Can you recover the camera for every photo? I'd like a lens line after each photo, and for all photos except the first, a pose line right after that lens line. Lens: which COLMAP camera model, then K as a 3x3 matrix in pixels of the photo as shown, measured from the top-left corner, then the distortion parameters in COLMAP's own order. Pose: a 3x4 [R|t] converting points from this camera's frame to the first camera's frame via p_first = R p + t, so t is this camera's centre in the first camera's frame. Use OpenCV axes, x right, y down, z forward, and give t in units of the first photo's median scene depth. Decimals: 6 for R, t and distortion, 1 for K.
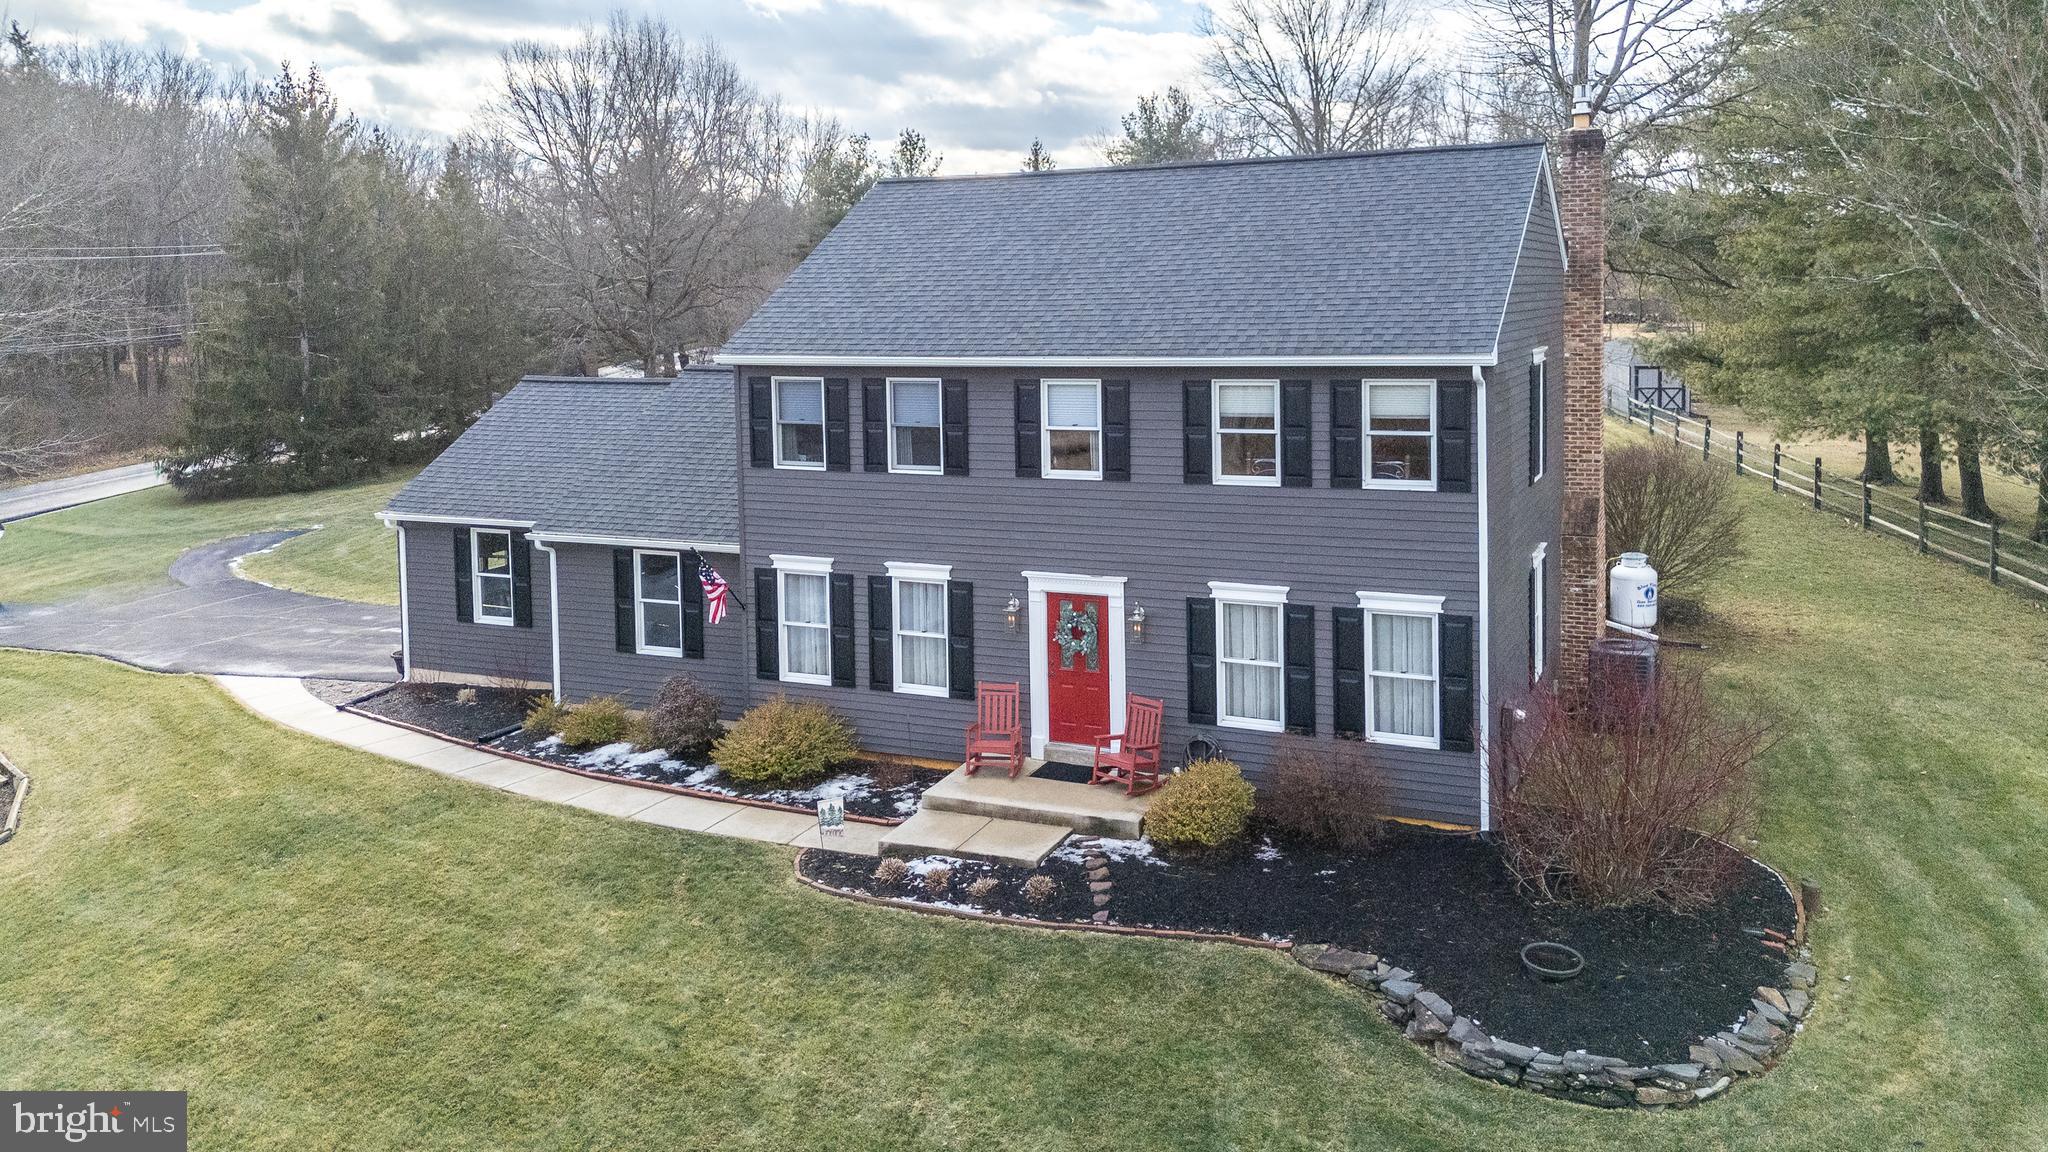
lens RADIAL K [[1554.0, 0, 1060.3], [0, 1554.0, 580.1], [0, 0, 1]] dist [0.059183, -0.057117]
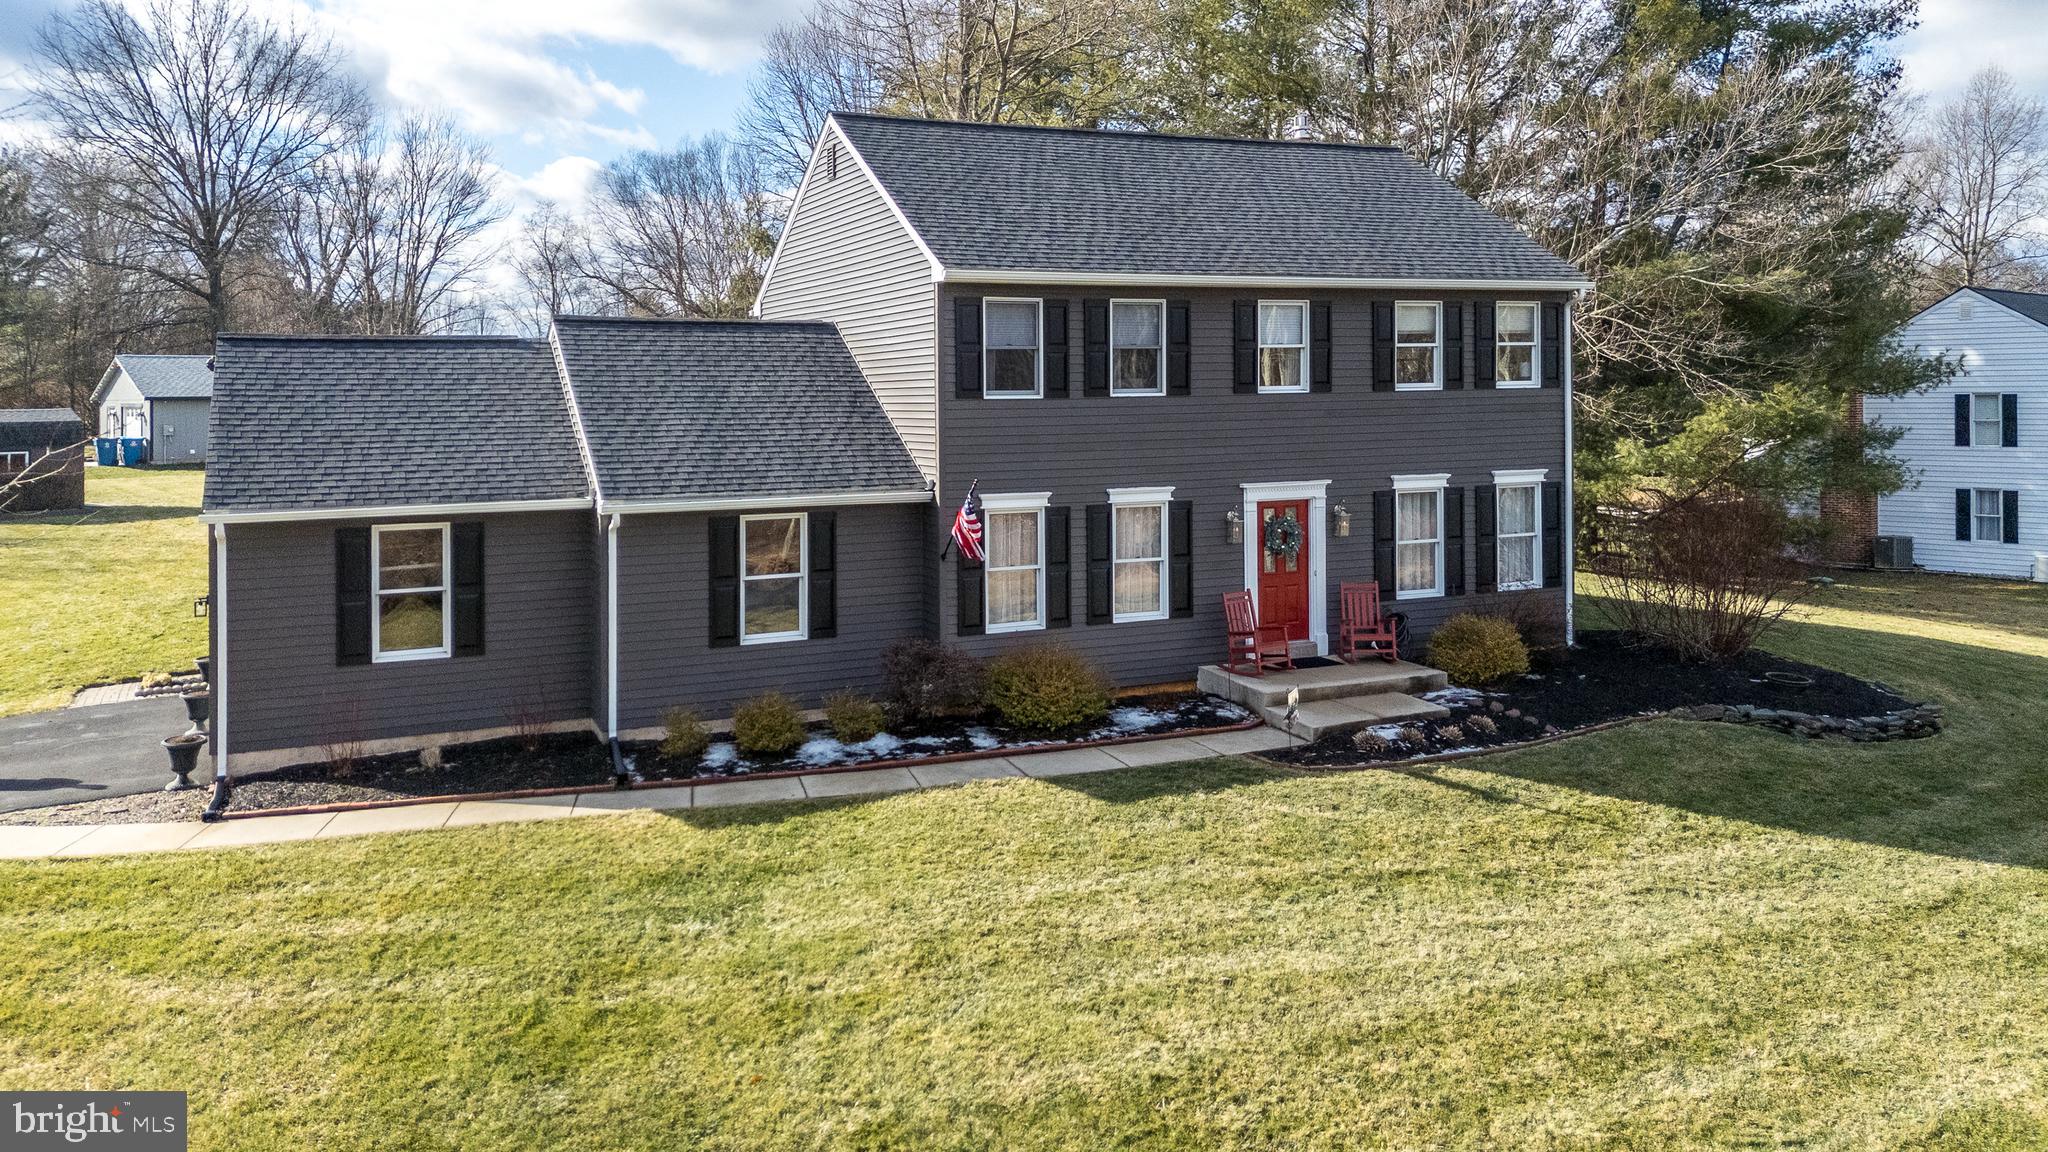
lens RADIAL K [[1554.0, 0, 1060.3], [0, 1554.0, 580.1], [0, 0, 1]] dist [0.059183, -0.057117]
pose [[0.601232, -0.140534, 0.786620, -0.929502], [0.093979, 0.990017, 0.105042, -0.063874], [-0.793529, 0.010772, 0.608437, 0.458458]]
